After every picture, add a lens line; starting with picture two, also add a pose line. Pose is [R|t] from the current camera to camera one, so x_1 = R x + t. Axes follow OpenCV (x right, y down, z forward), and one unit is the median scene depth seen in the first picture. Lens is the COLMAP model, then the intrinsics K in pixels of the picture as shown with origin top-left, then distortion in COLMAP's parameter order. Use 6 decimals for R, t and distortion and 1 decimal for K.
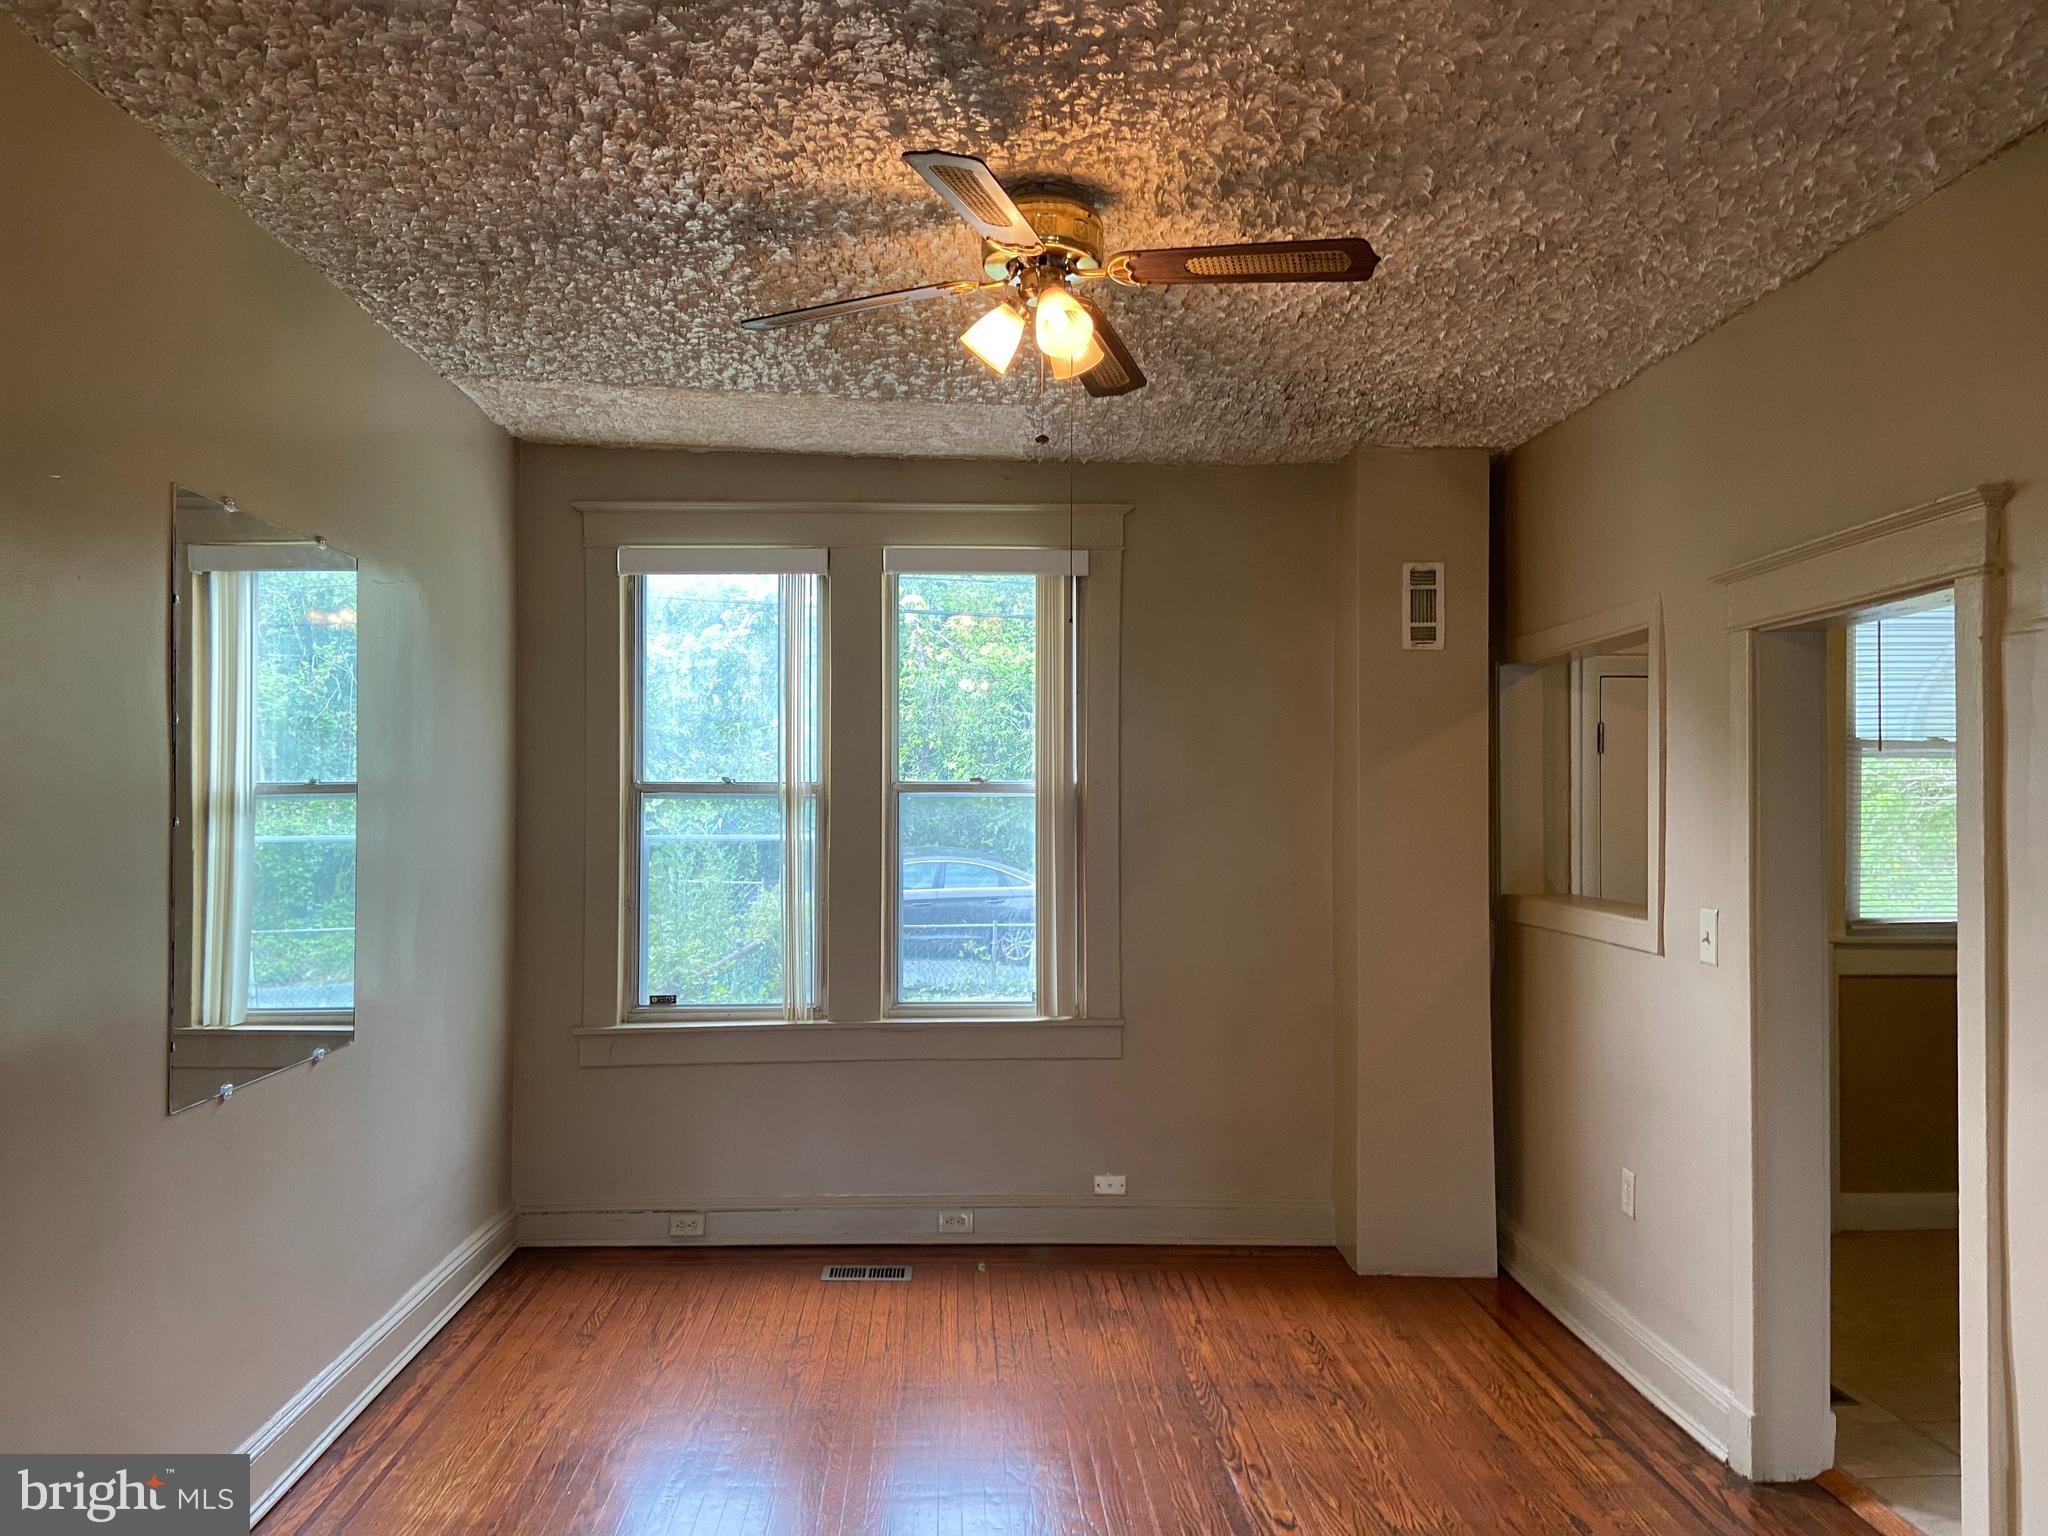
lens RADIAL K [[1552.2, 0, 1017.3], [0, 1552.2, 771.3], [0, 0, 1]] dist [0.053056, -0.043045]
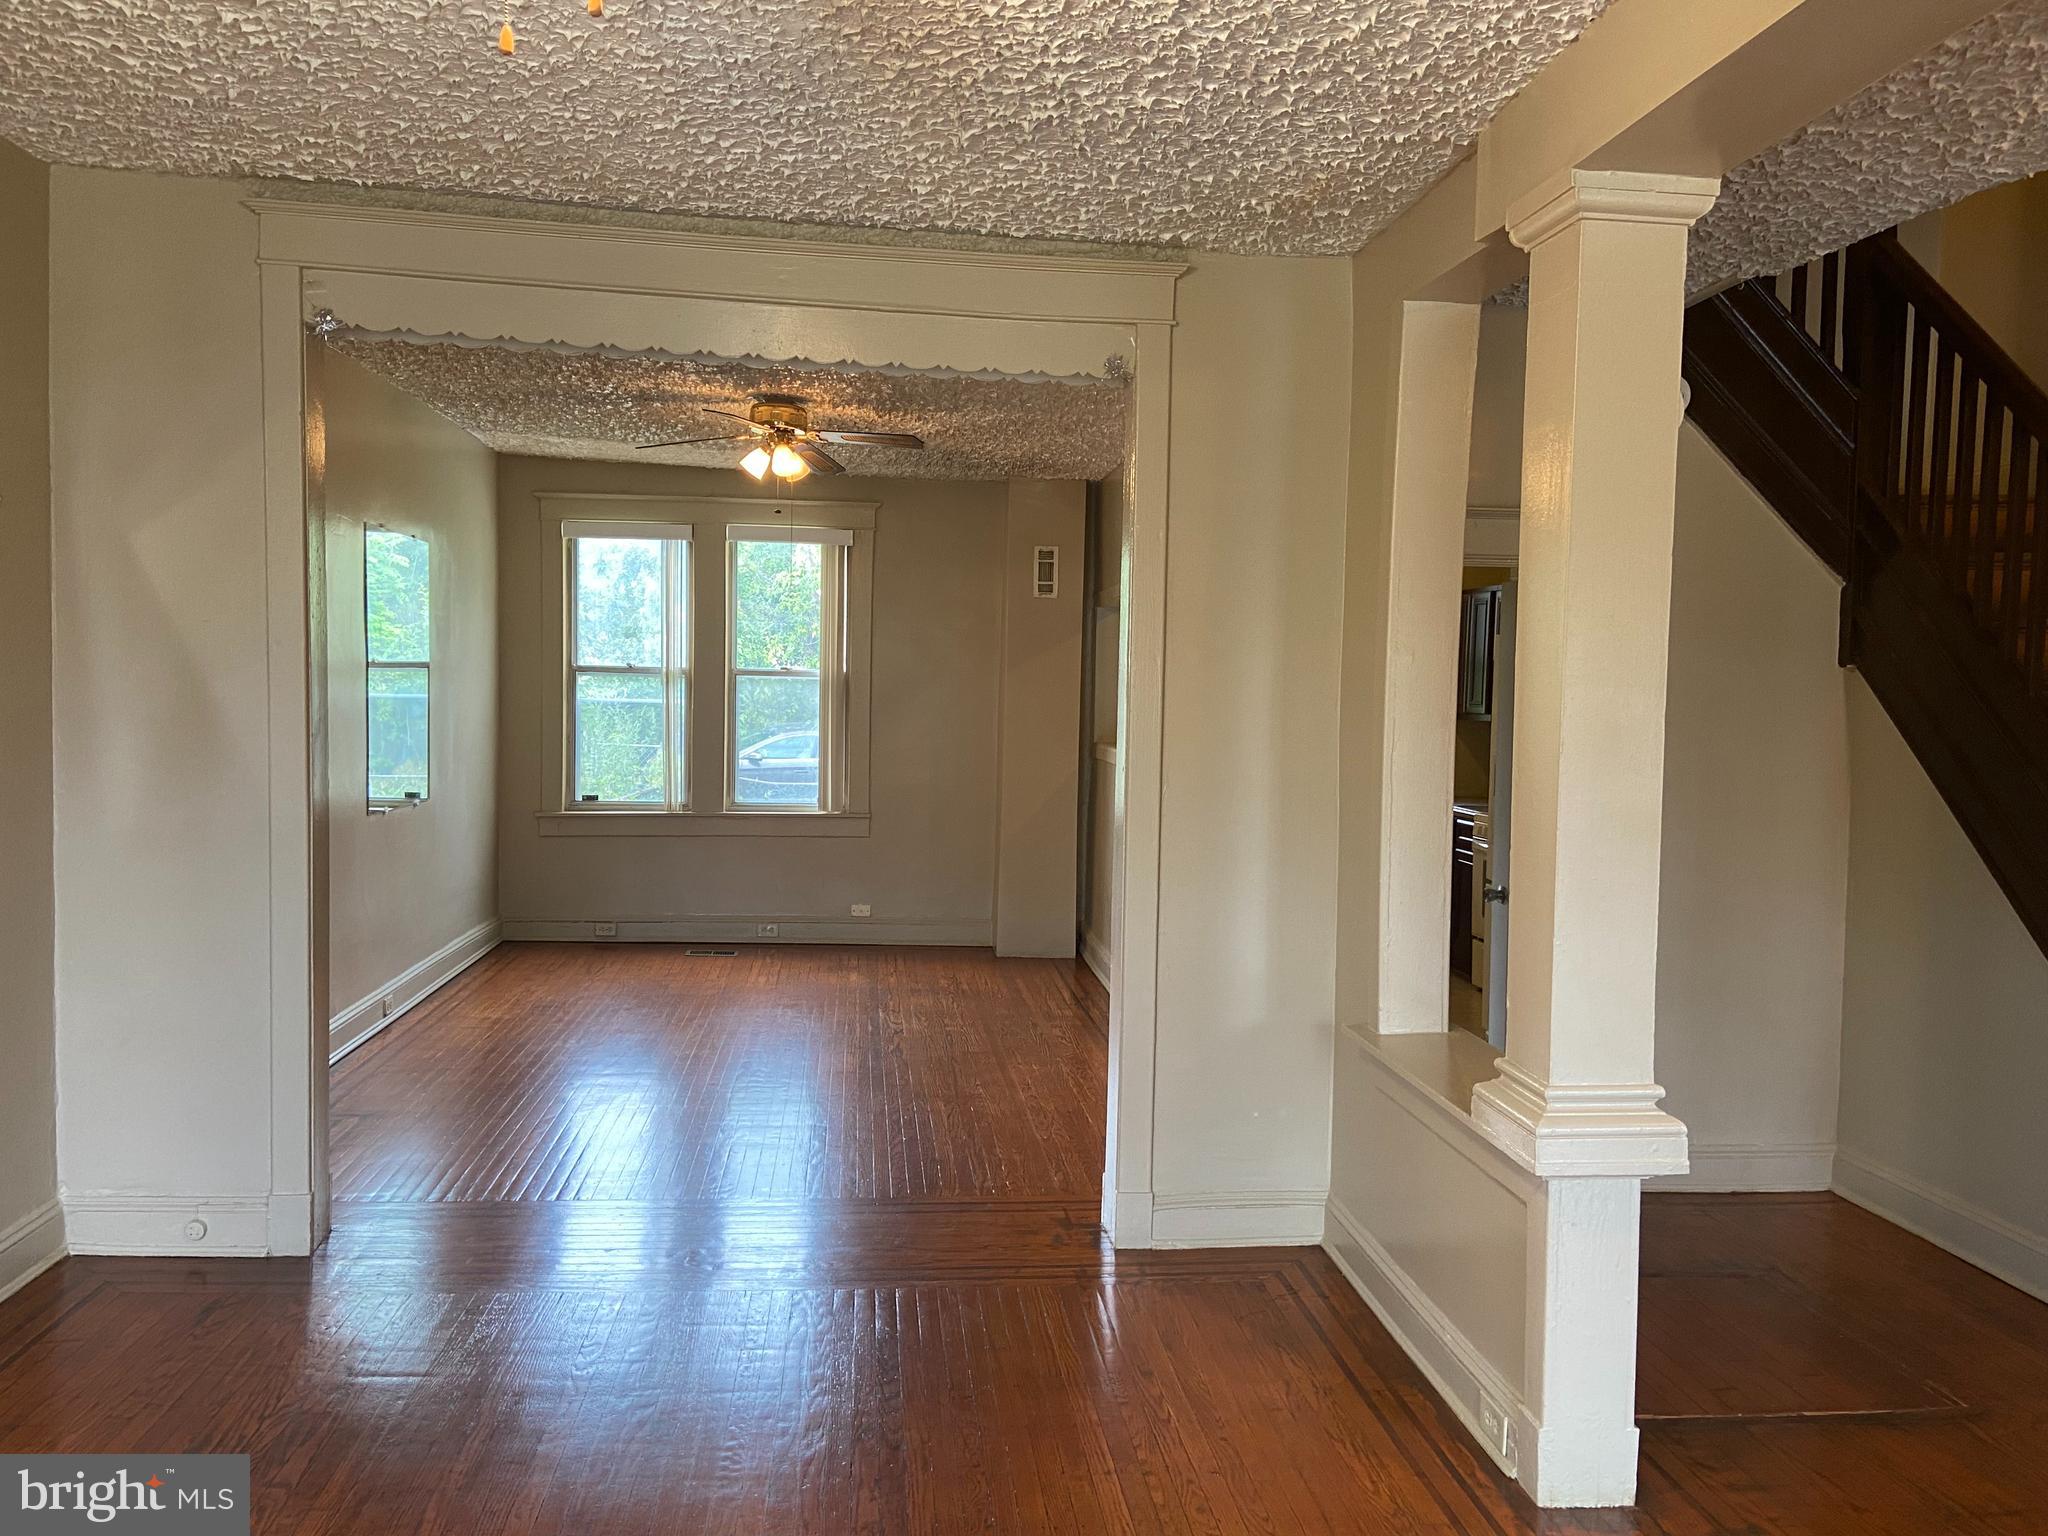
lens RADIAL K [[1552.2, 0, 1035.2], [0, 1552.2, 778.7], [0, 0, 1]] dist [0.053056, -0.043045]
pose [[0.997488, 0.016630, 0.068850, 0.130980], [-0.021897, 0.996832, 0.076462, -0.010059], [-0.067360, -0.077778, 0.994693, -0.683567]]
